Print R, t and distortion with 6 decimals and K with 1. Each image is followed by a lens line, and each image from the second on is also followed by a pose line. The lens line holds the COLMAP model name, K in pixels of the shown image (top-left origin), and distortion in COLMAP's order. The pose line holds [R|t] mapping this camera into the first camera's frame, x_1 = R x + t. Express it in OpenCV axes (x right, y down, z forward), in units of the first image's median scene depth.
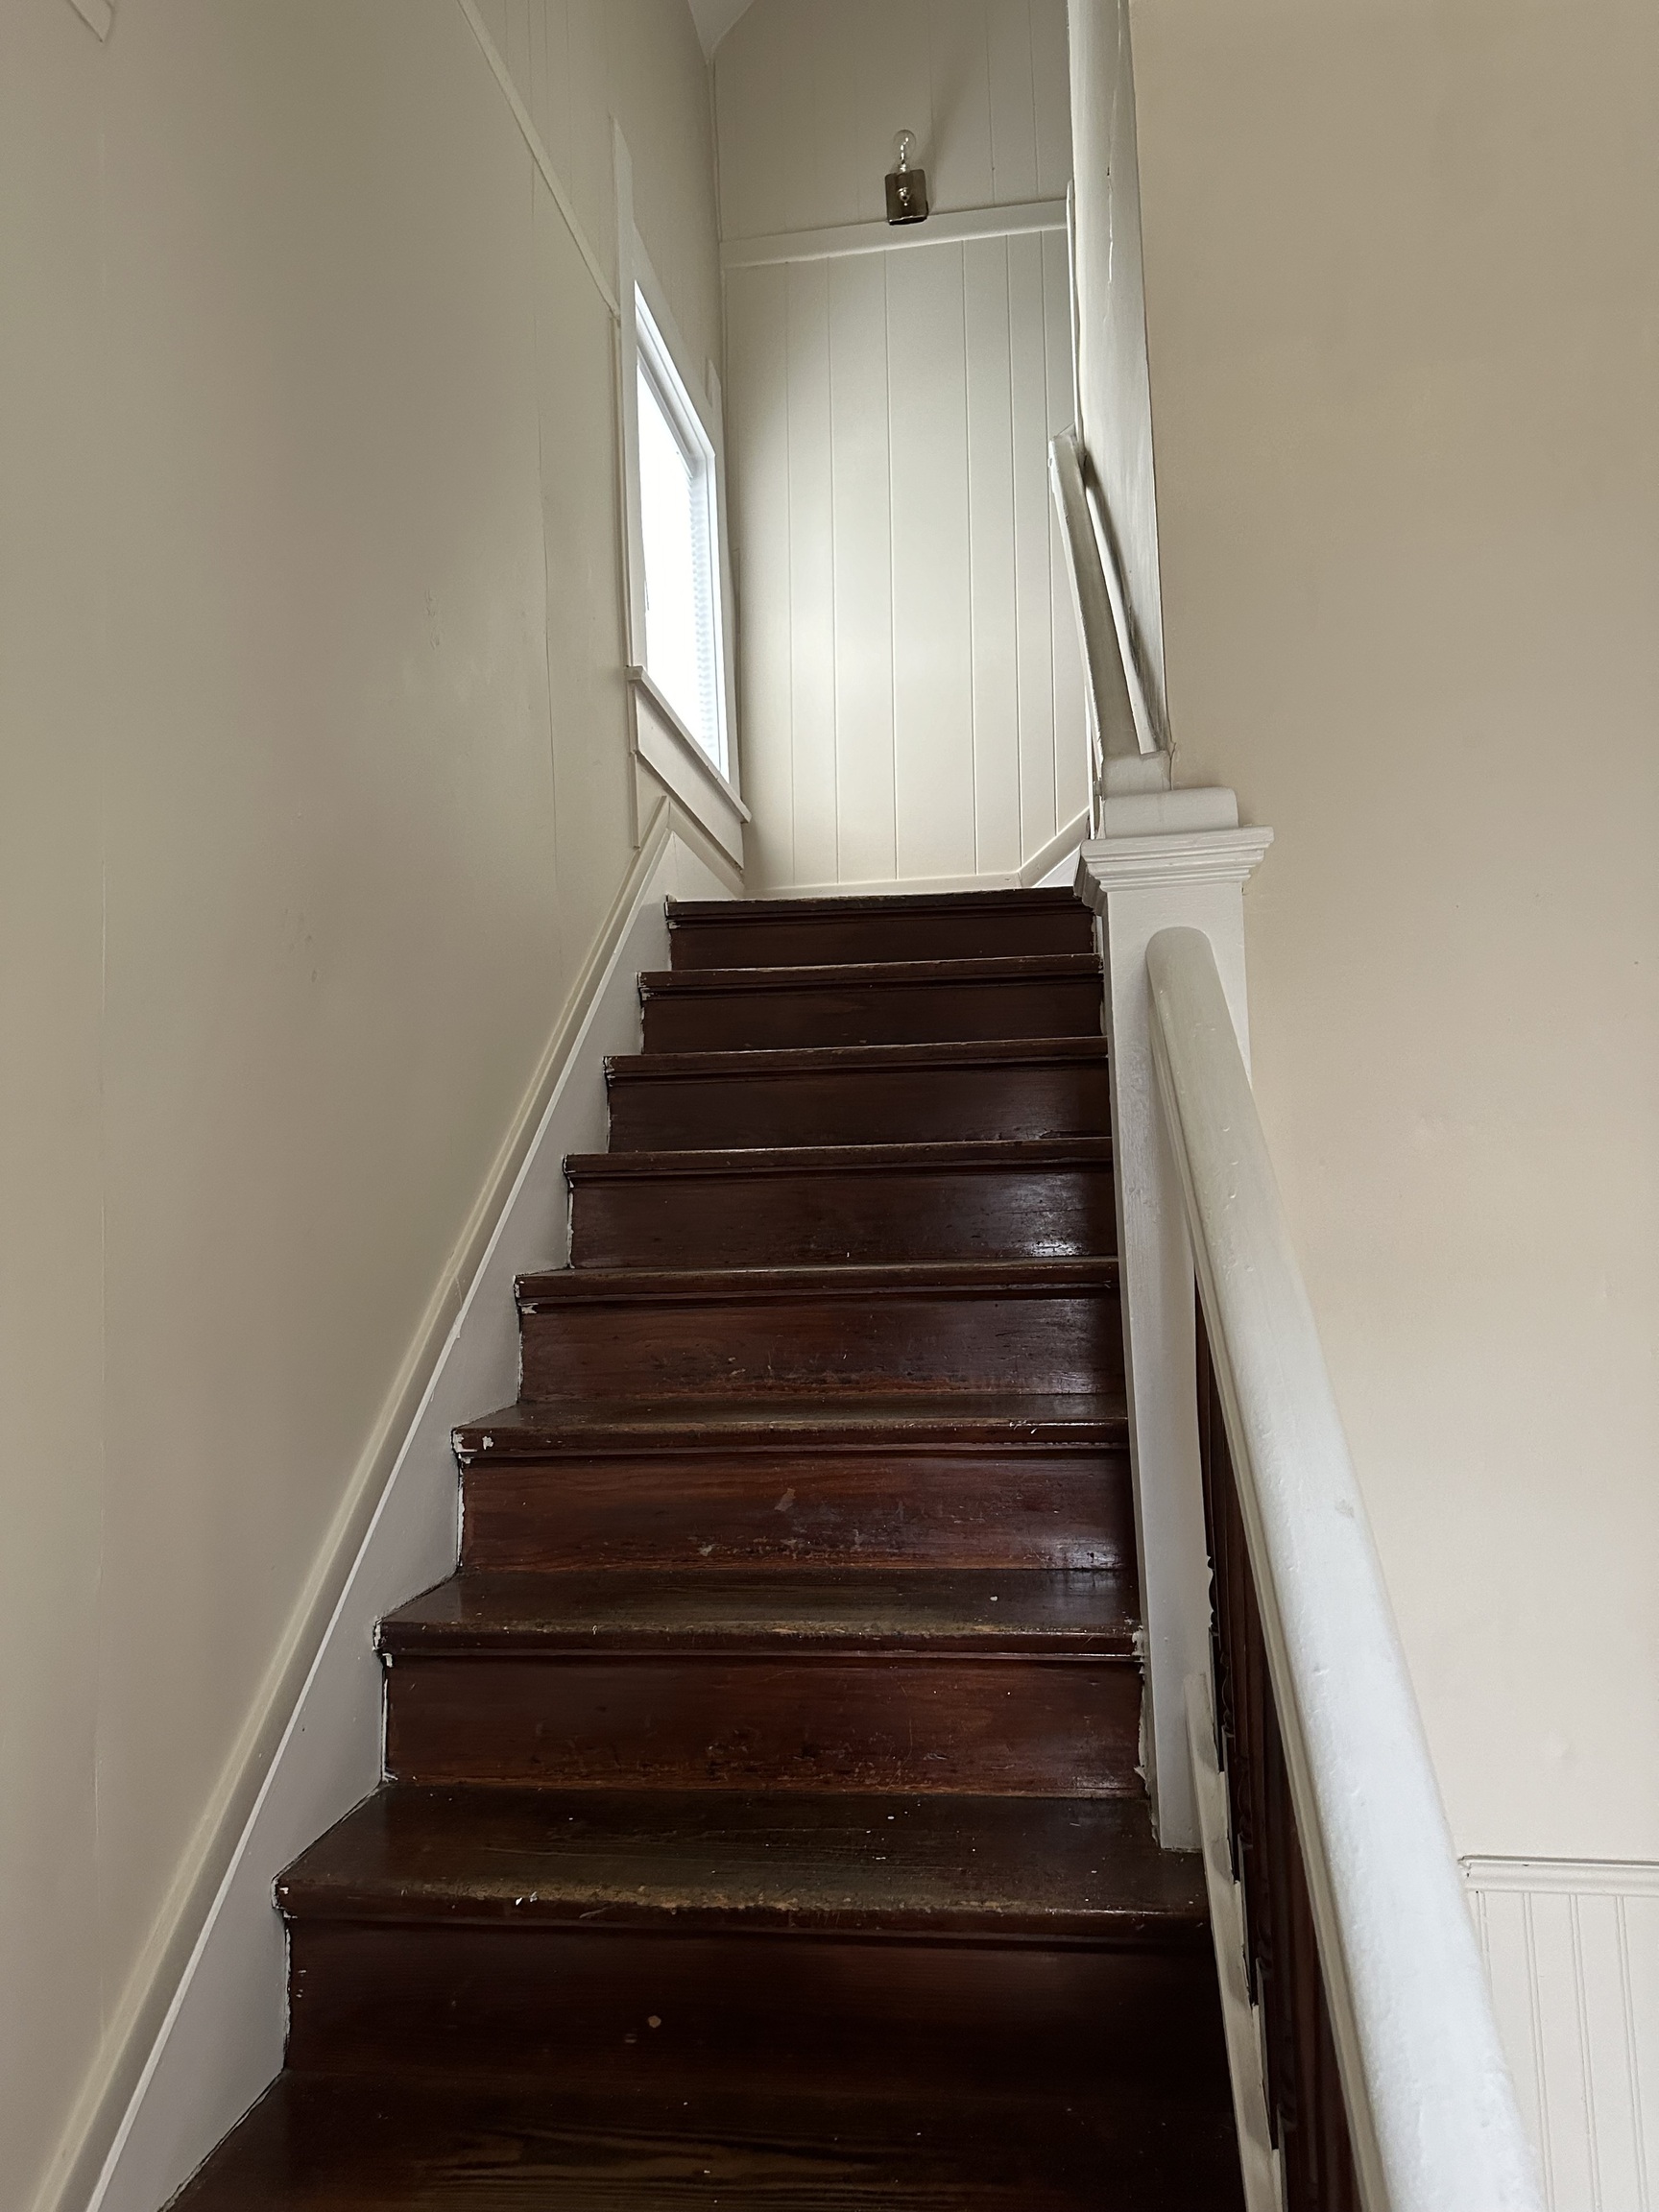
lens RADIAL K [[1527.2, 0, 840.5], [0, 1527.2, 1077.3], [0, 0, 1]] dist [0.097381, -0.127236]
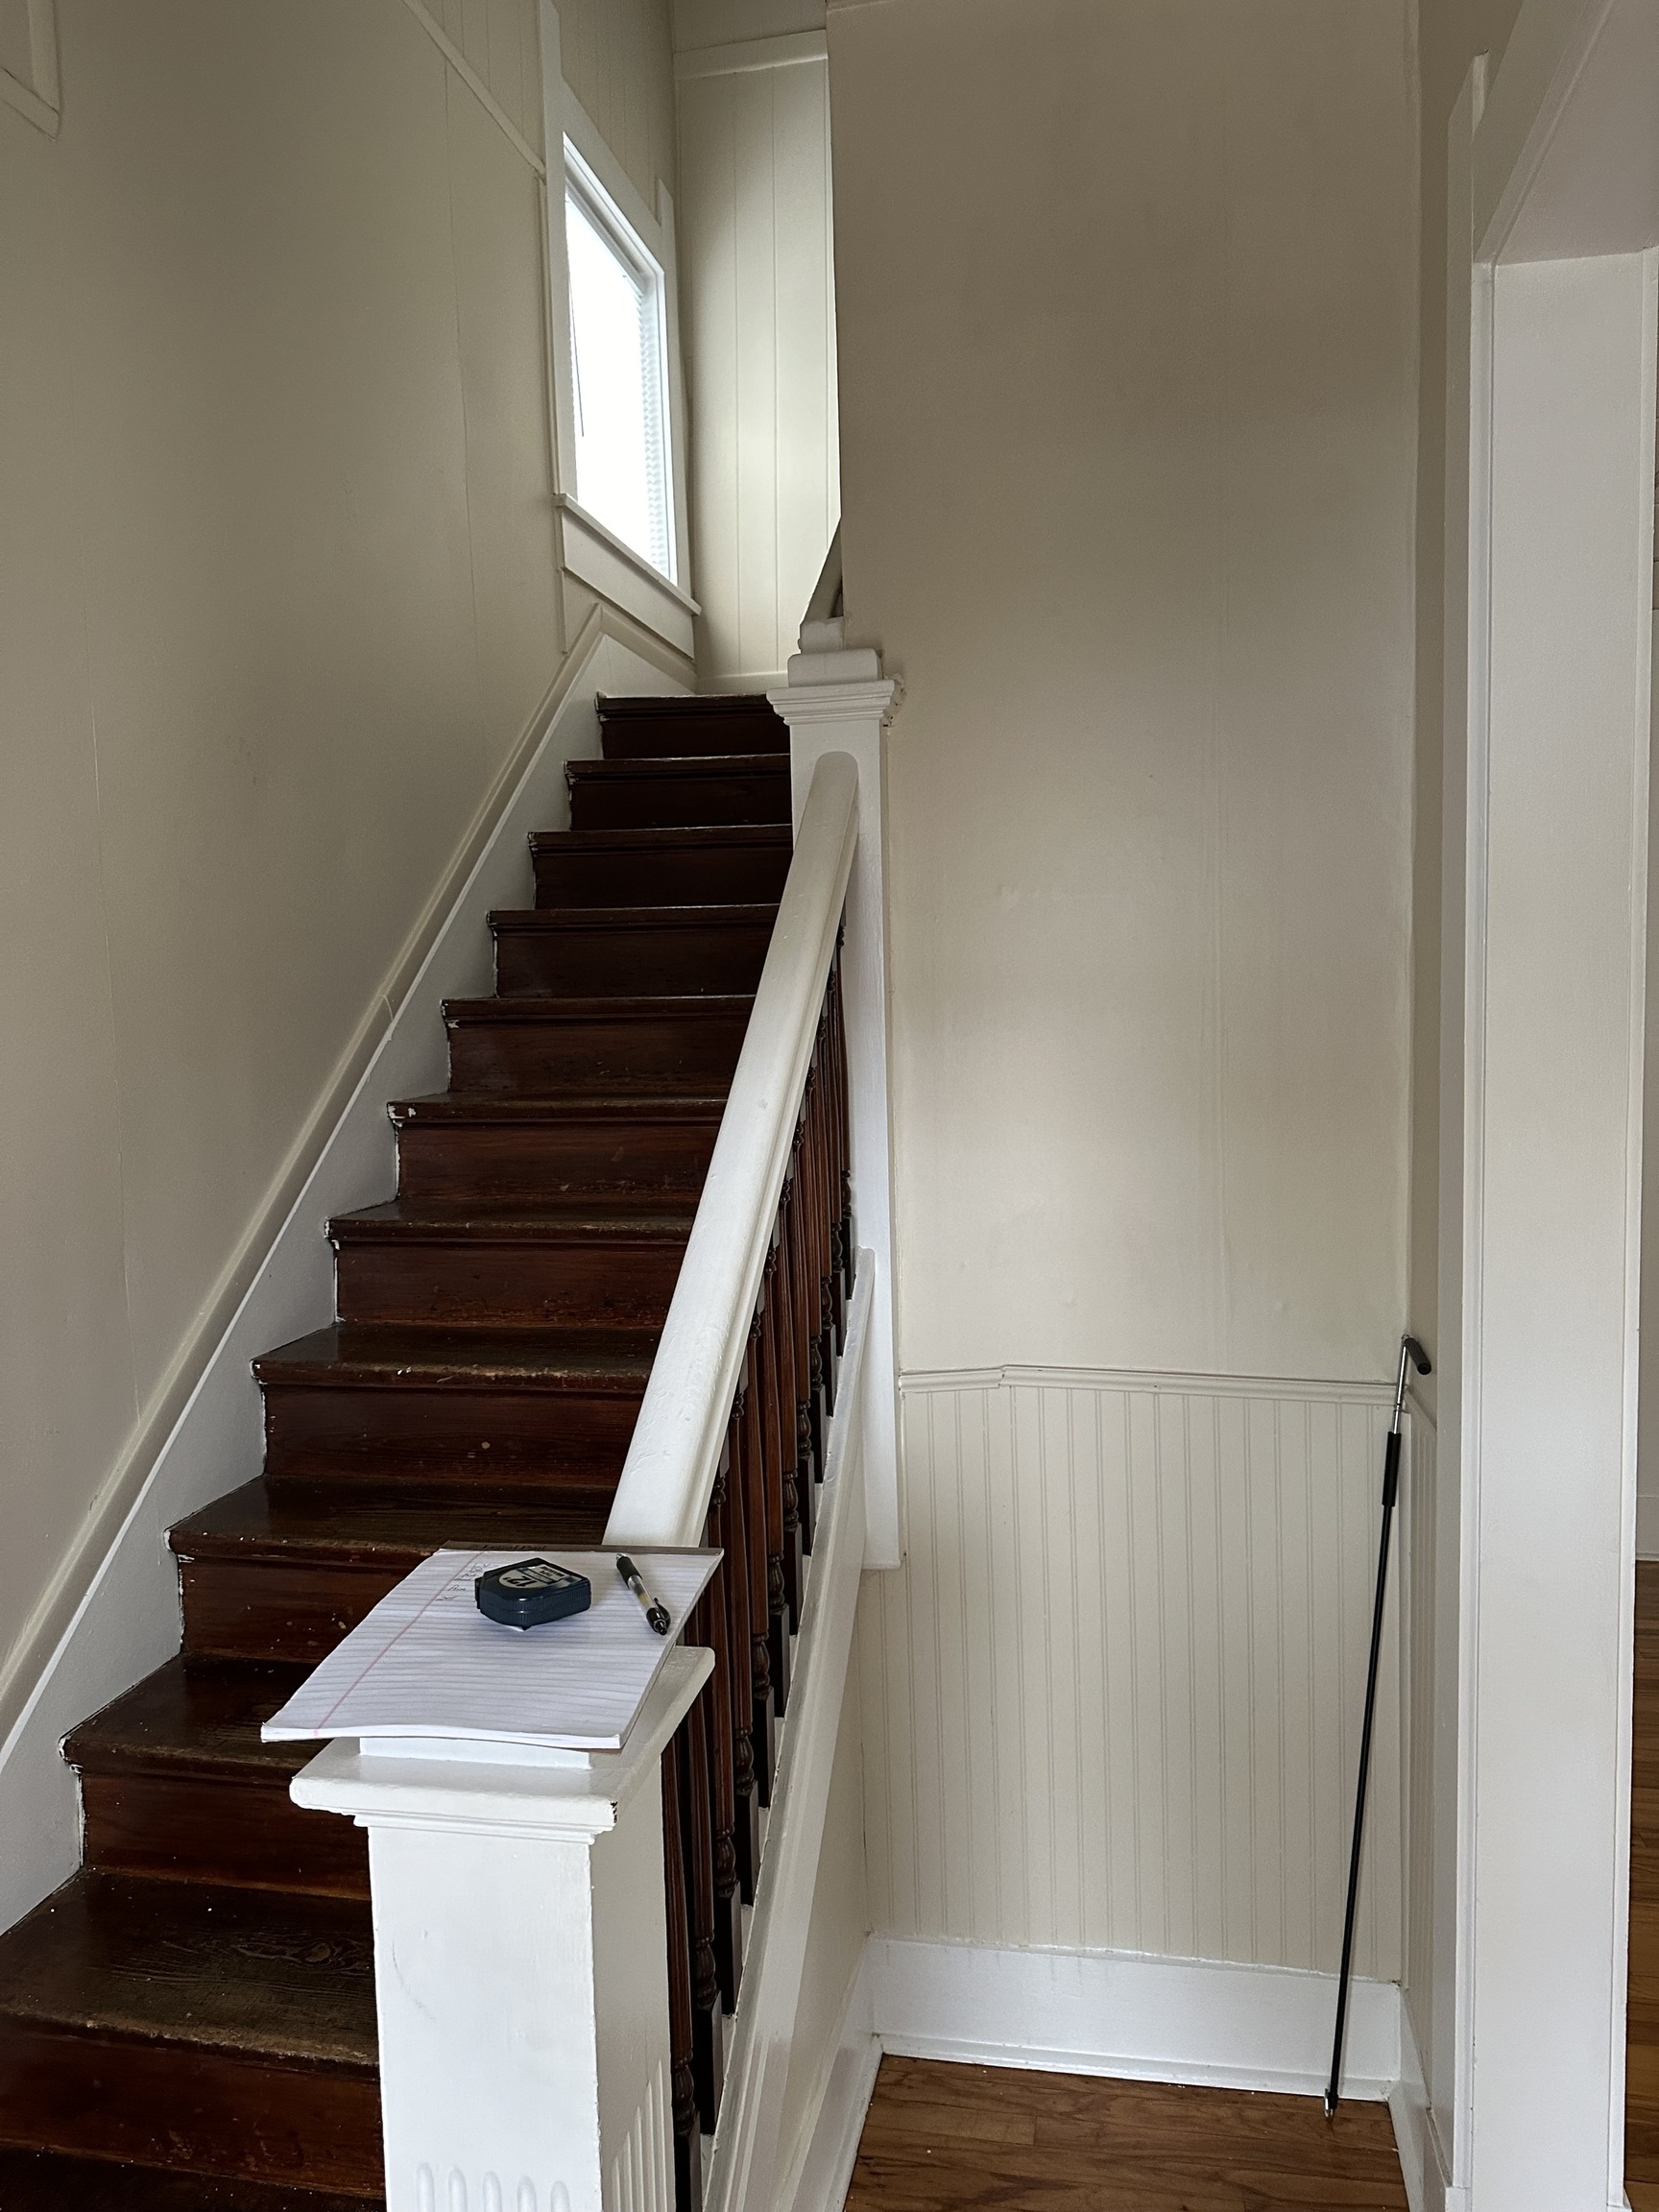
lens RADIAL K [[1527.2, 0, 840.5], [0, 1527.2, 1077.3], [0, 0, 1]] dist [0.097381, -0.127236]
pose [[0.997965, 0.010922, -0.062827, 0.271844], [-0.001003, 0.987791, 0.155783, -0.017191], [0.063761, -0.155403, 0.985791, -0.393094]]
